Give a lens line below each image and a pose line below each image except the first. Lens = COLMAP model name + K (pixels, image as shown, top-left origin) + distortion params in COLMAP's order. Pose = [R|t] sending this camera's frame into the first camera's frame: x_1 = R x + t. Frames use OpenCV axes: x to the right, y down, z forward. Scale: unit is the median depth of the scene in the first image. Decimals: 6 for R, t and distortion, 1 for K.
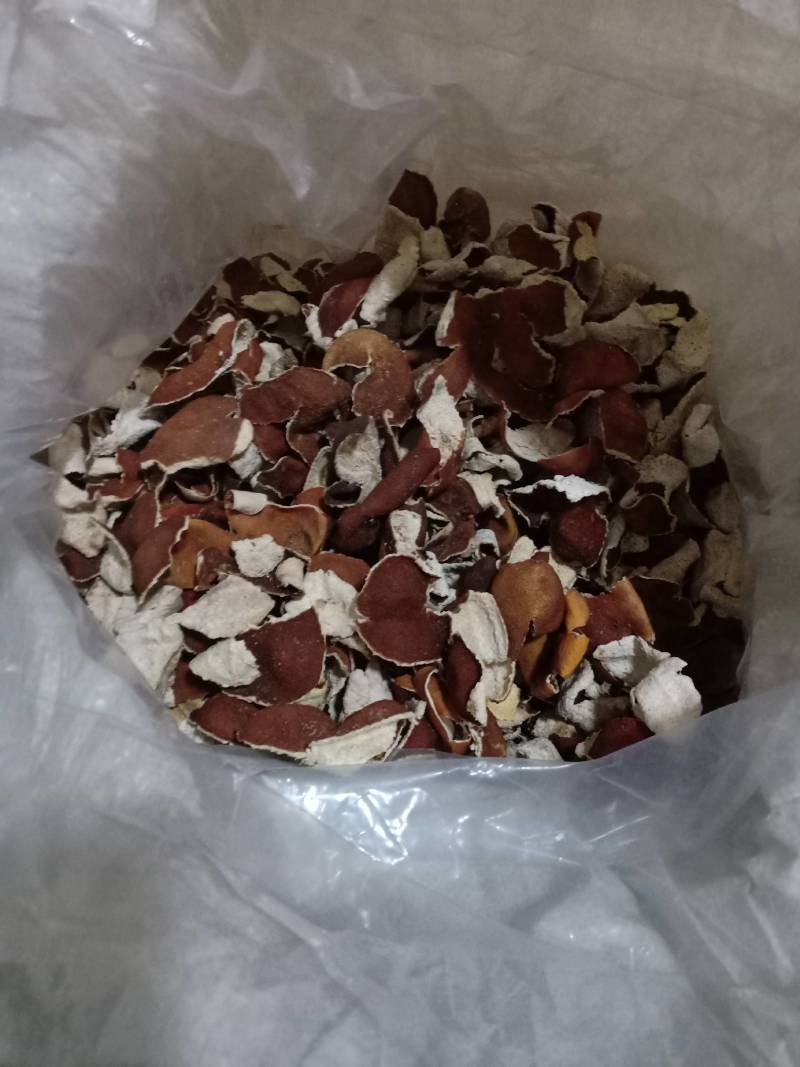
lens RADIAL K [[881.5, 0, 400.0], [0, 881.5, 533.5], [0, 0, 1]] dist [0.124643, -0.224671]
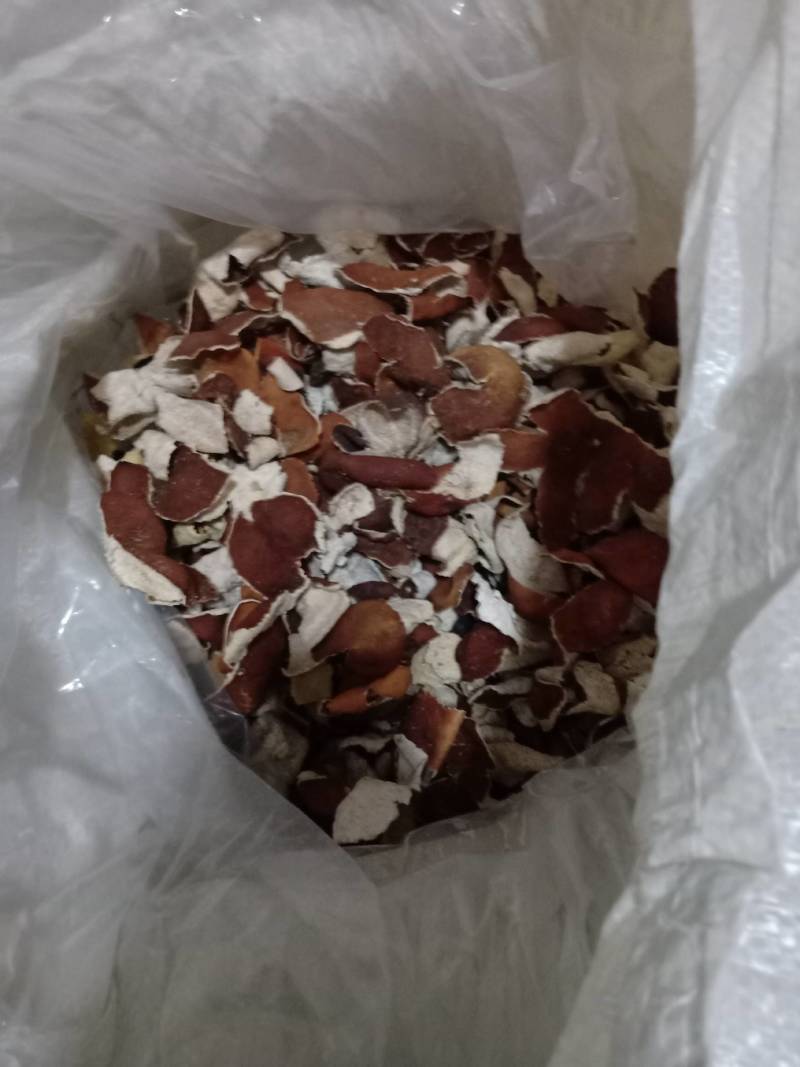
lens RADIAL K [[881.5, 0, 400.0], [0, 881.5, 533.5], [0, 0, 1]] dist [0.124643, -0.224671]
pose [[0.563007, 0.761417, -0.321352, 0.393890], [-0.745436, 0.635752, 0.200363, -0.228121], [0.356860, 0.126742, 0.925520, 0.048463]]
